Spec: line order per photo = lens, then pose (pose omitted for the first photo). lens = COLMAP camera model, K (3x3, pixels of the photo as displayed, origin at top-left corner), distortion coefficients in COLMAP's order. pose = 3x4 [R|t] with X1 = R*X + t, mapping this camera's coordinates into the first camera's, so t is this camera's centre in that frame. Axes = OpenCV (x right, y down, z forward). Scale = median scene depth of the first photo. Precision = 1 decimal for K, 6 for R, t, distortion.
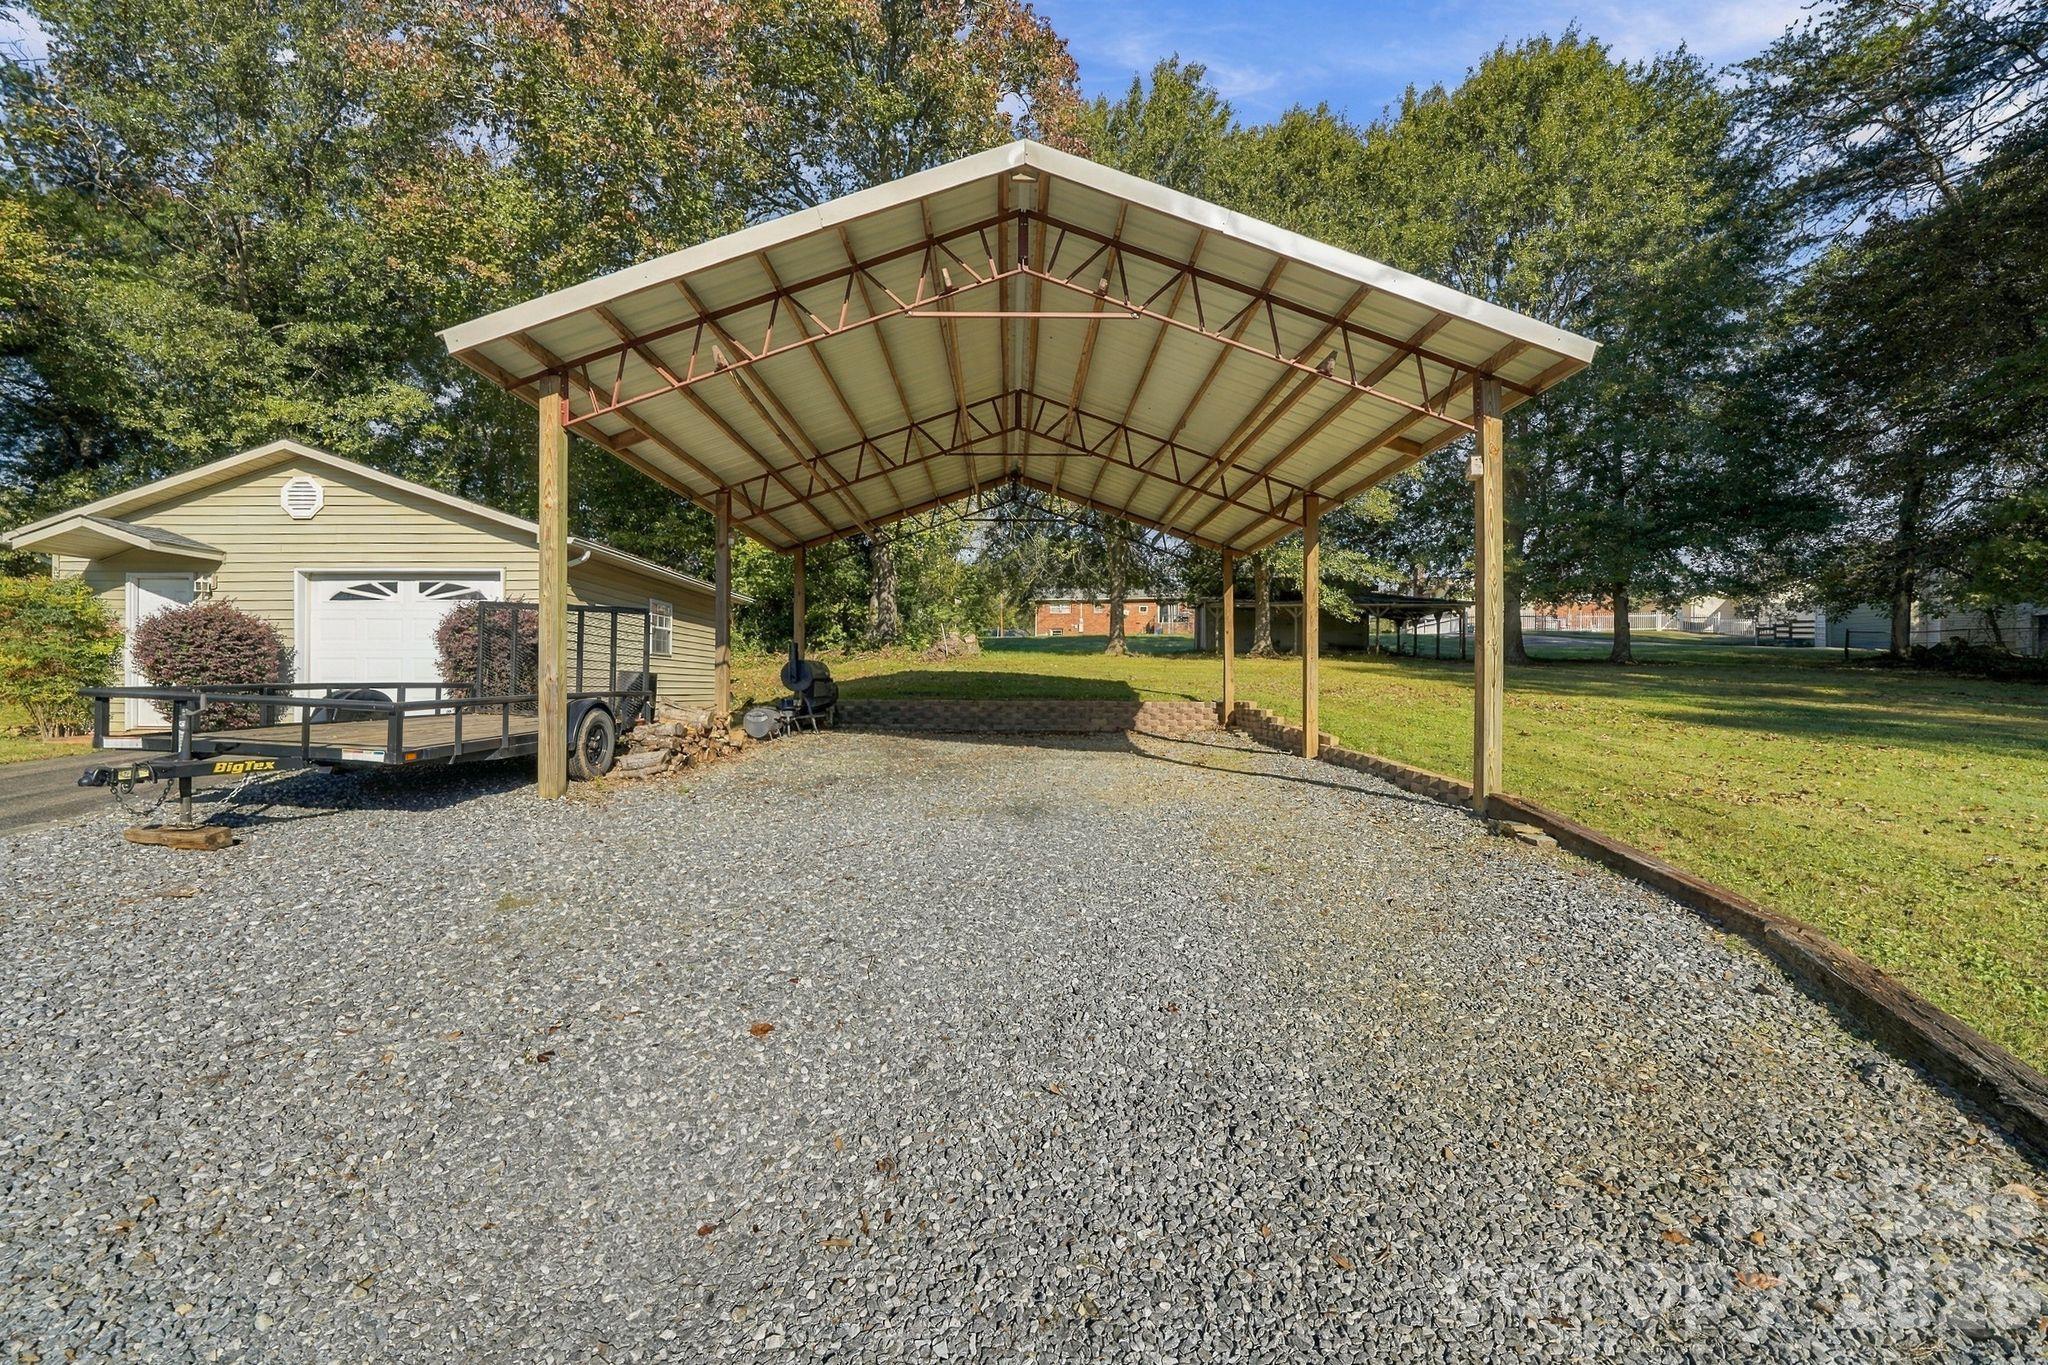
lens RADIAL K [[794.9, 0, 1024.0], [0, 794.9, 692.5], [0, 0, 1]] dist [-0.011774, -0.000060]
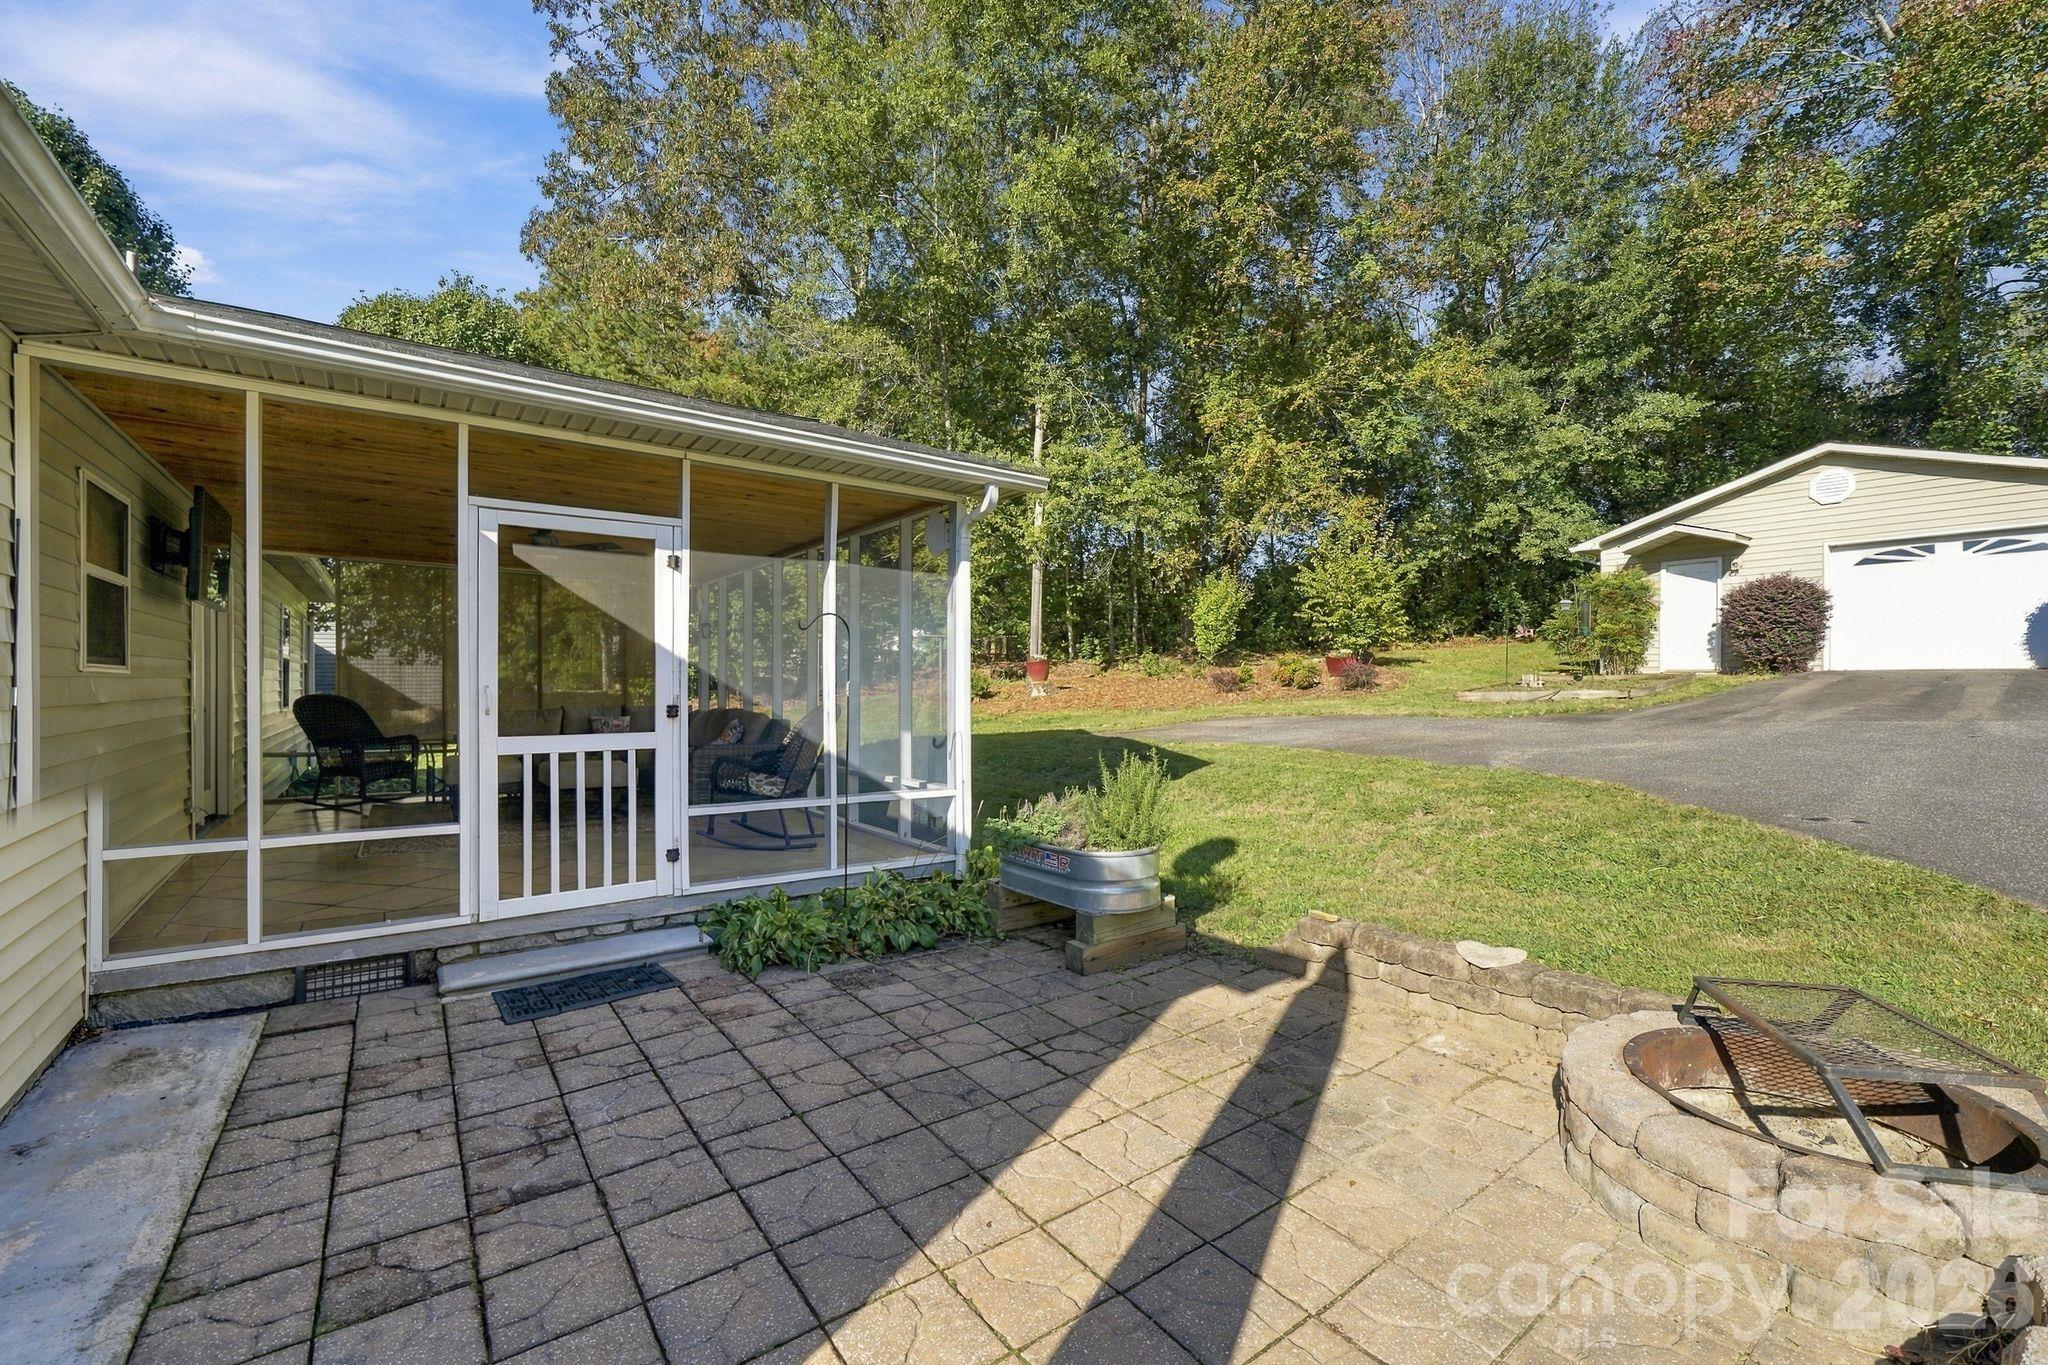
lens RADIAL K [[837.3, 0, 1018.2], [0, 837.3, 685.1], [0, 0, 1]] dist [0.000107, 0.000217]
pose [[0.585958, 0.000909, -0.810341, -0.584626], [-0.001852, 0.999998, -0.000218, 0.070934], [0.810339, 0.001629, 0.585959, -0.823165]]
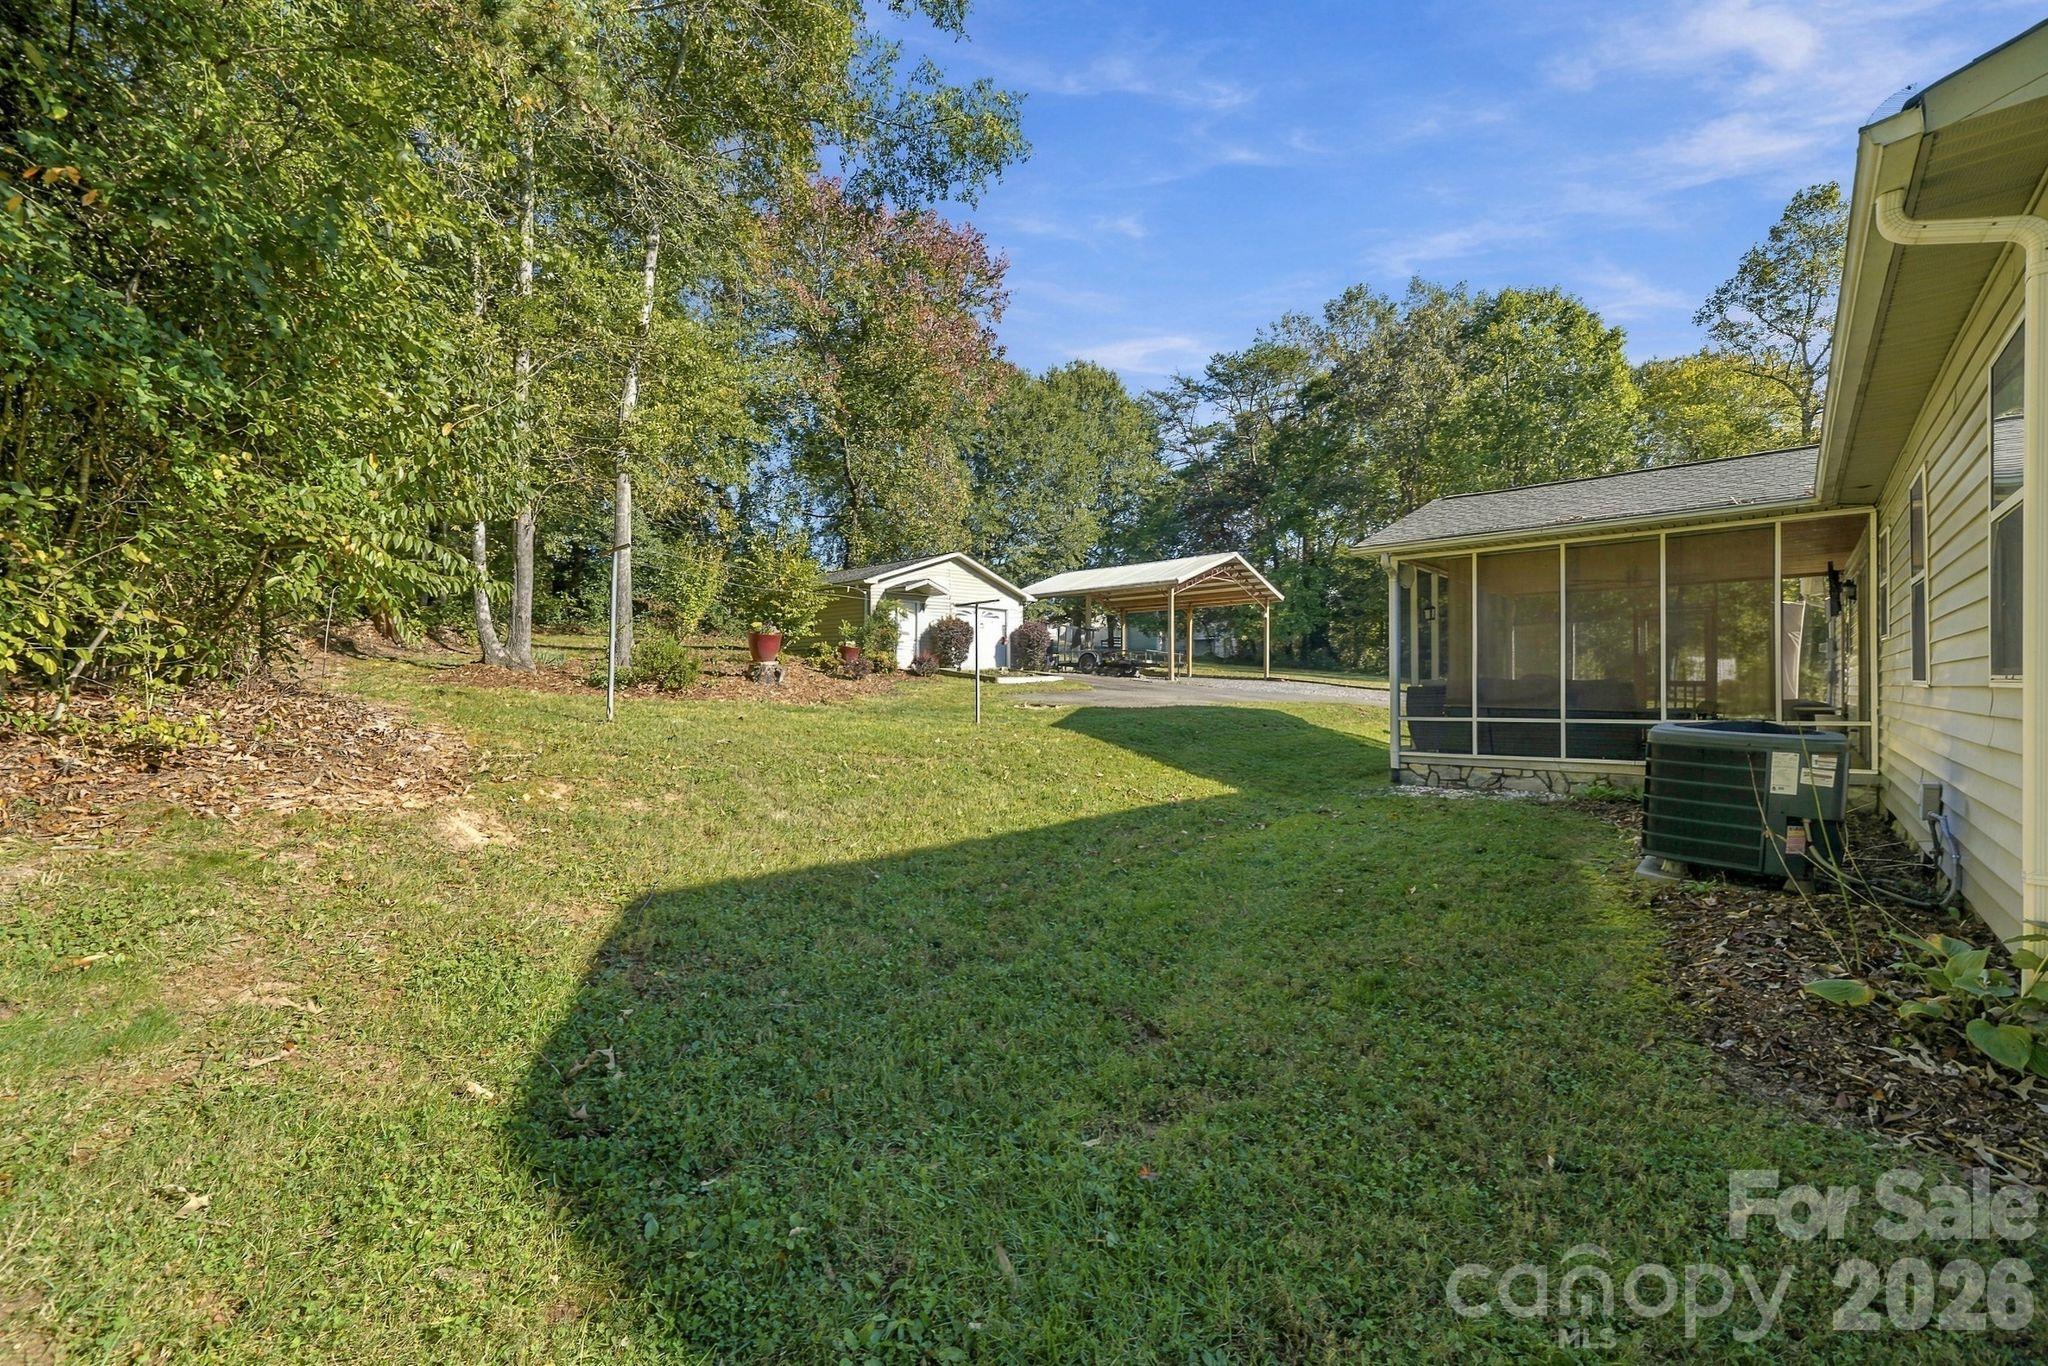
lens RADIAL K [[837.3, 0, 1018.2], [0, 837.3, 685.6], [0, 0, 1]] dist [0.000107, 0.000217]
pose [[0.687646, -0.000031, 0.726046, -2.631820], [0.001972, 0.999996, -0.001825, 0.104137], [-0.726044, 0.002687, 0.687643, -0.924217]]
